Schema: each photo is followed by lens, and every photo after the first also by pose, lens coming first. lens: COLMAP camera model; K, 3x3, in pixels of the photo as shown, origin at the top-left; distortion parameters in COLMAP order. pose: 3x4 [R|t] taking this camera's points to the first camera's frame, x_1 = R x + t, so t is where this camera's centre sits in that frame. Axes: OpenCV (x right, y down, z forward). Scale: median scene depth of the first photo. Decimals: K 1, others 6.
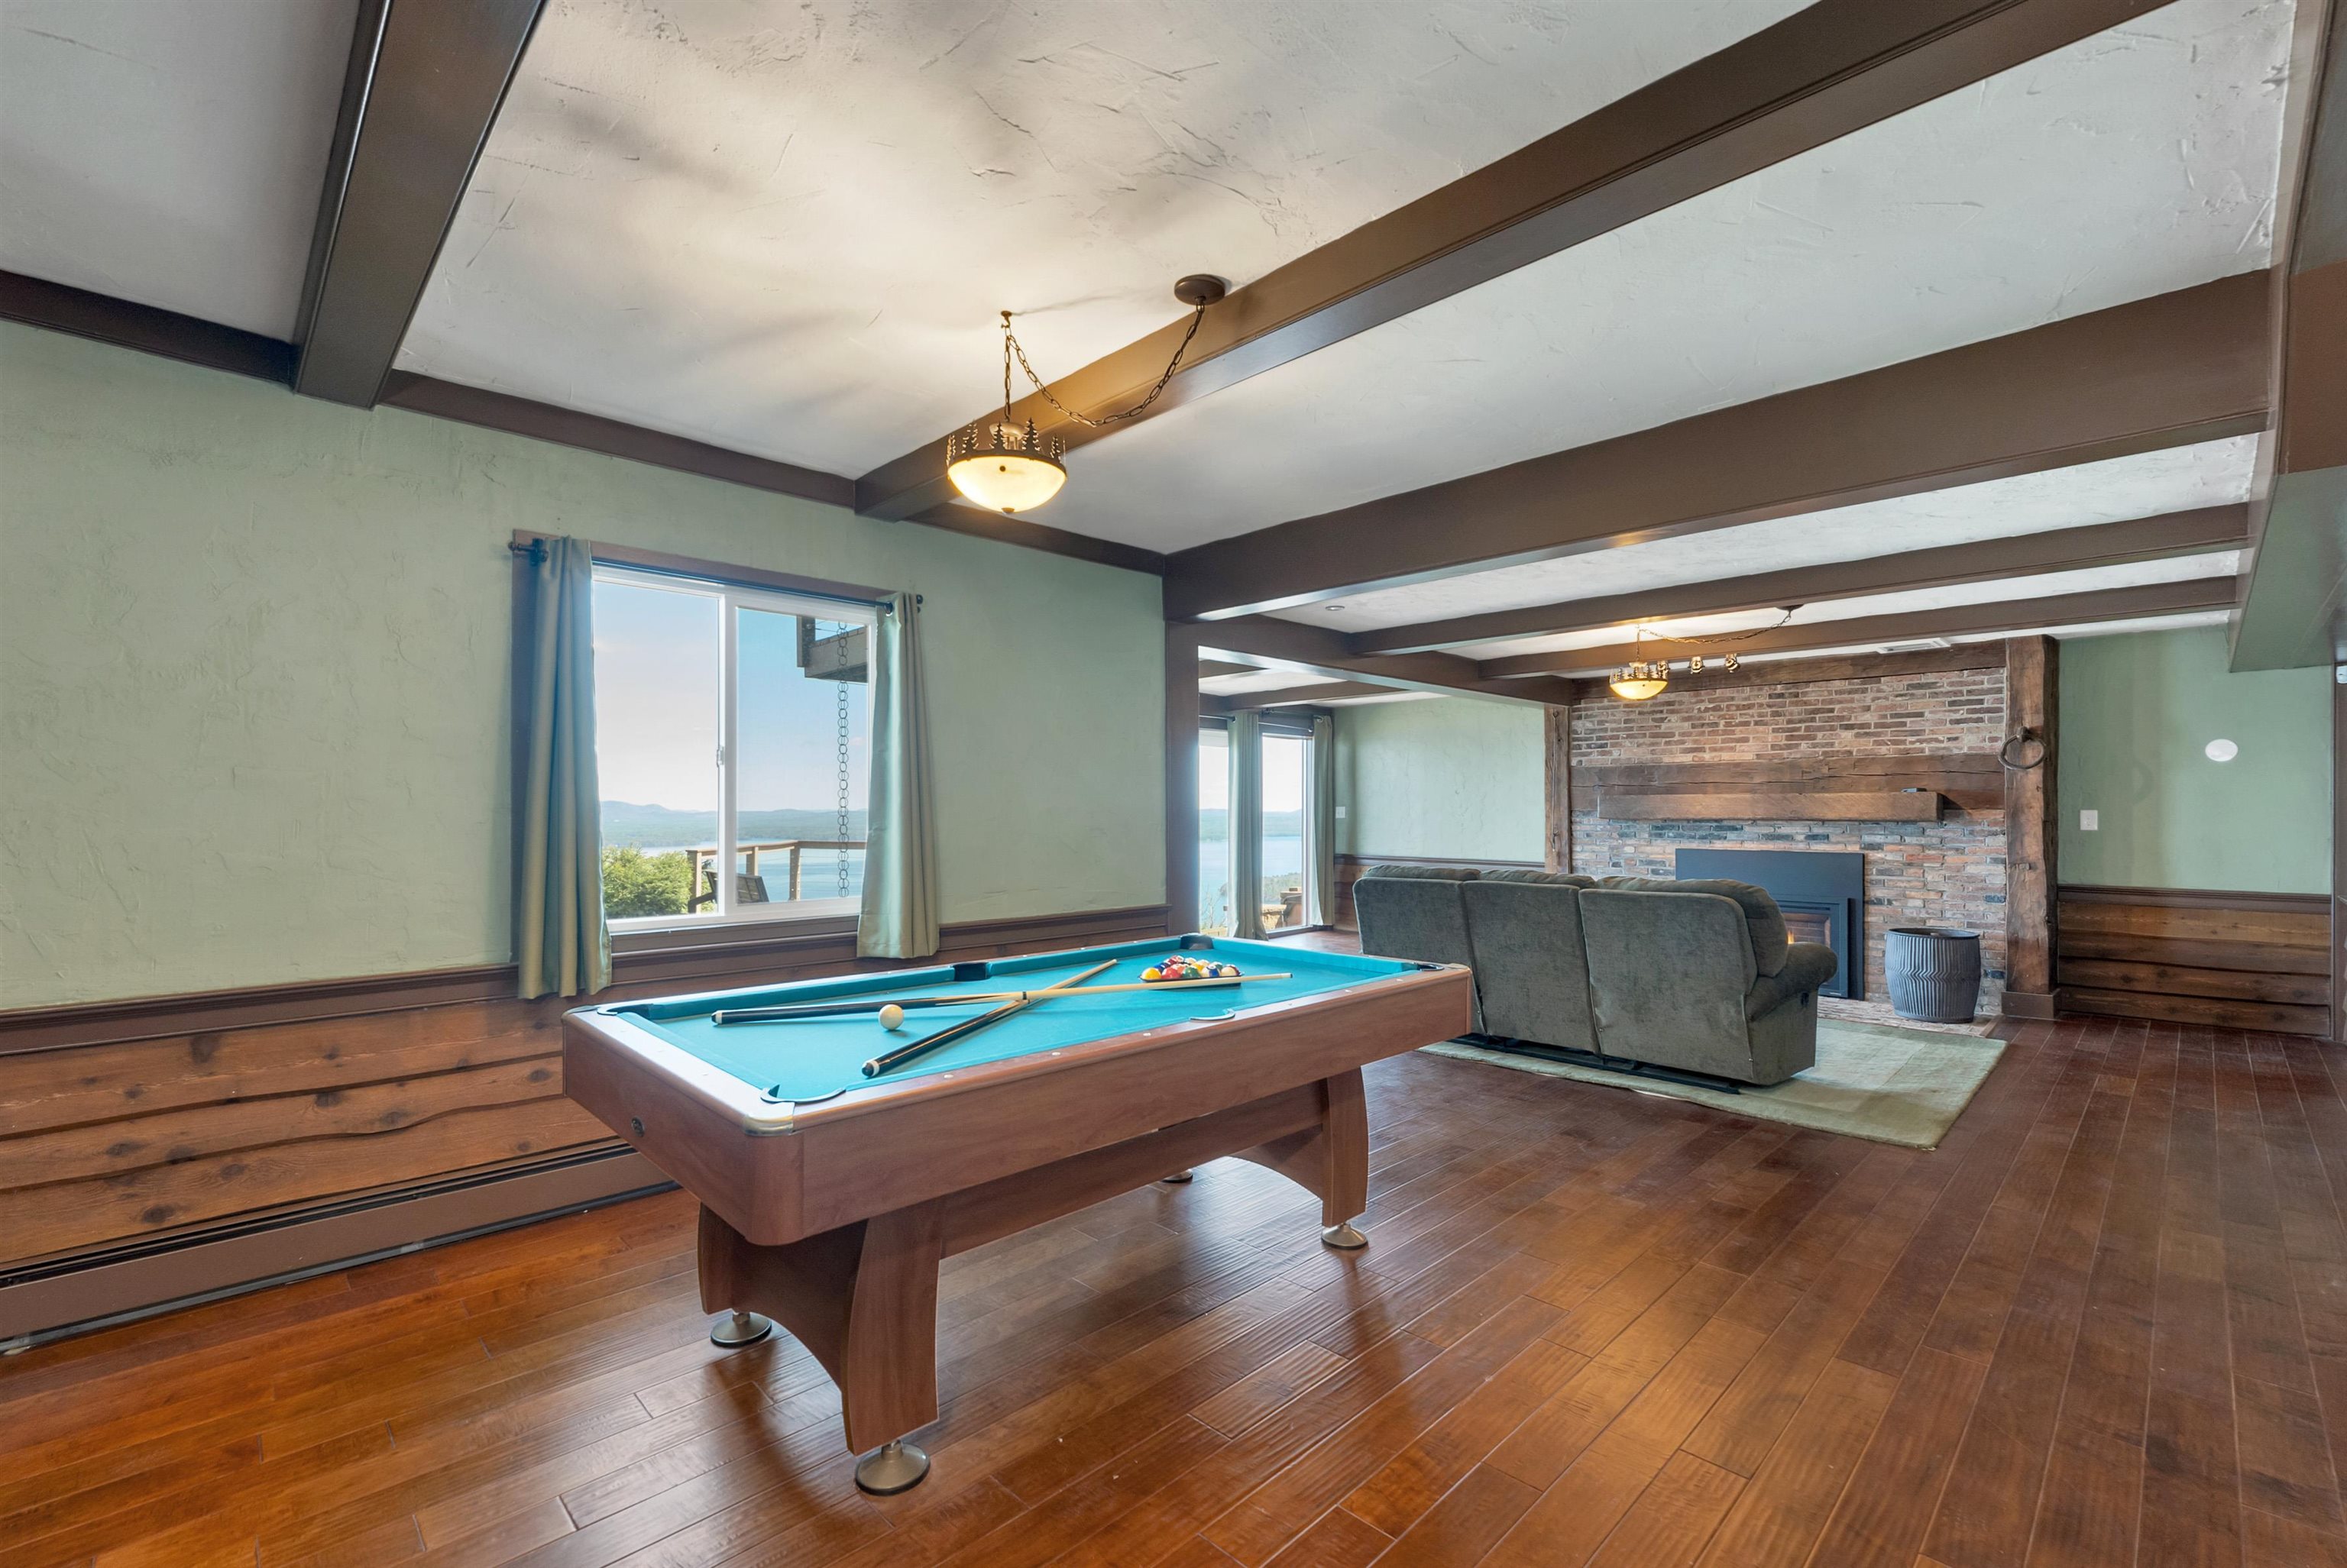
lens RADIAL K [[1008.1, 0, 1173.3], [0, 1008.1, 811.9], [0, 0, 1]] dist [-0.002589, 0.000016]
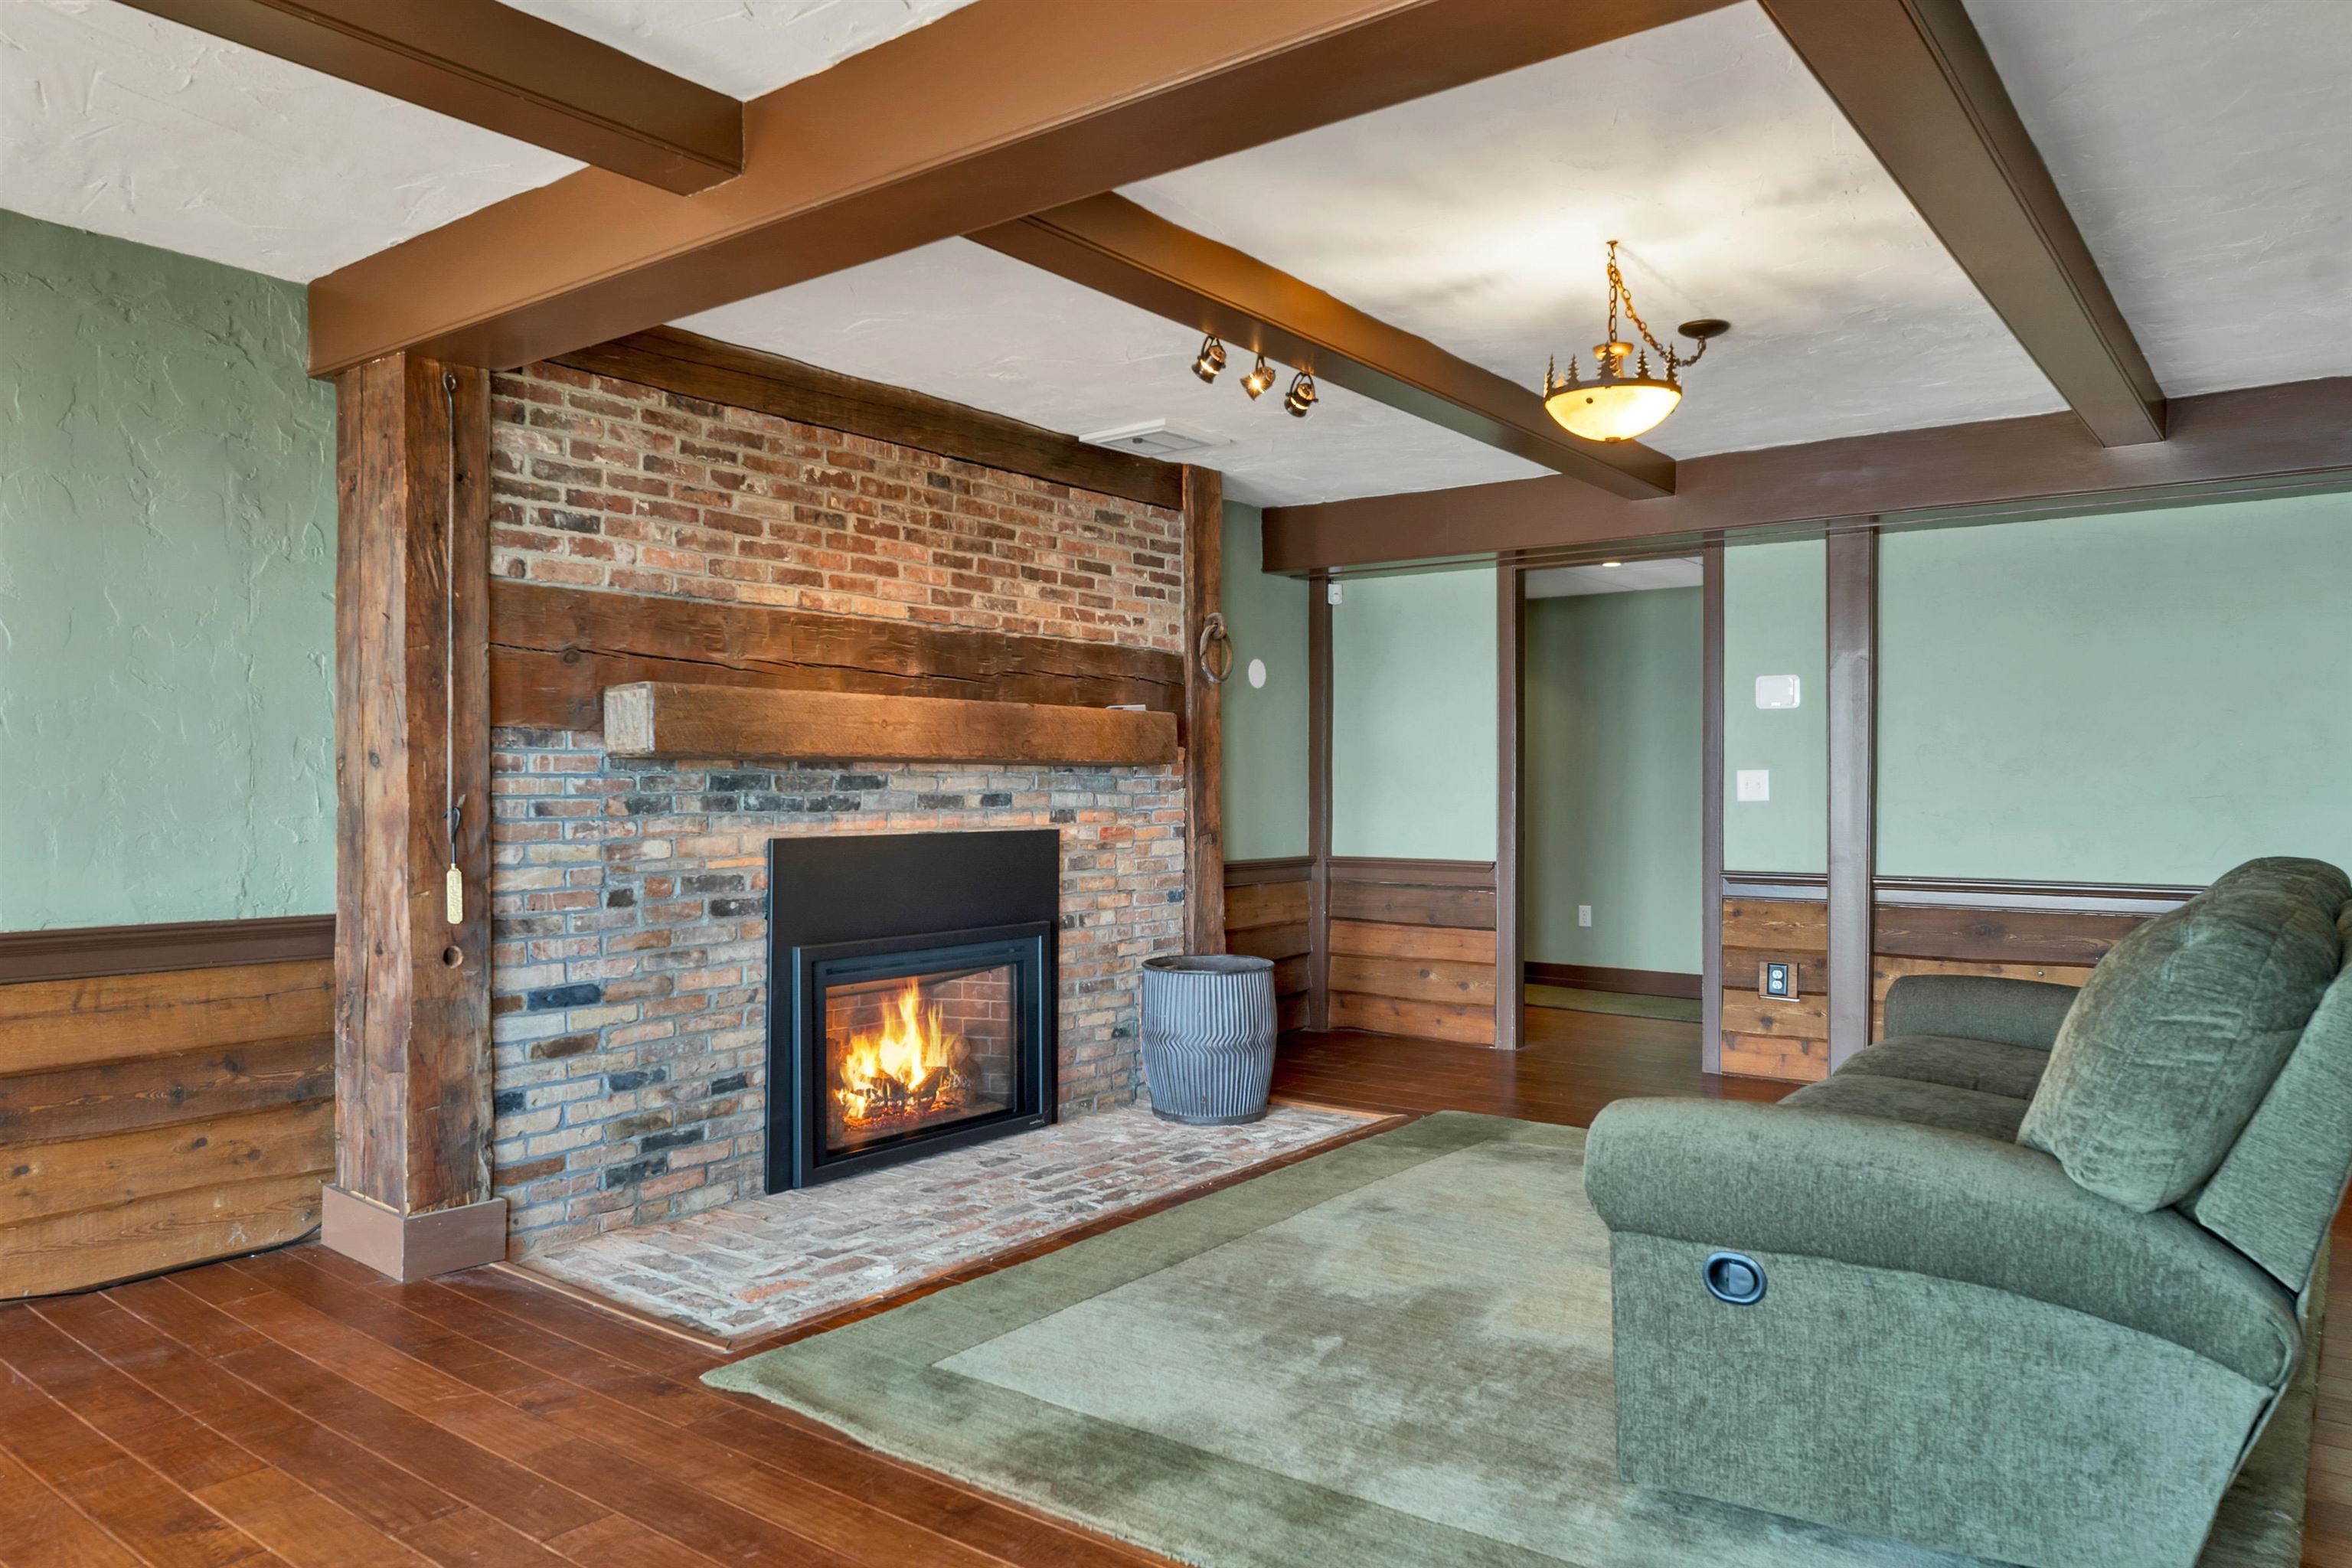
lens RADIAL K [[1569.6, 0, 1173.3], [0, 1569.6, 779.6], [0, 0, 1]] dist [0.003633, -0.000150]
pose [[-0.142492, 0.001801, 0.989794, -0.103586], [-0.000240, 0.999998, -0.001854, 0.018229], [-0.989796, -0.000502, -0.142491, 1.083951]]
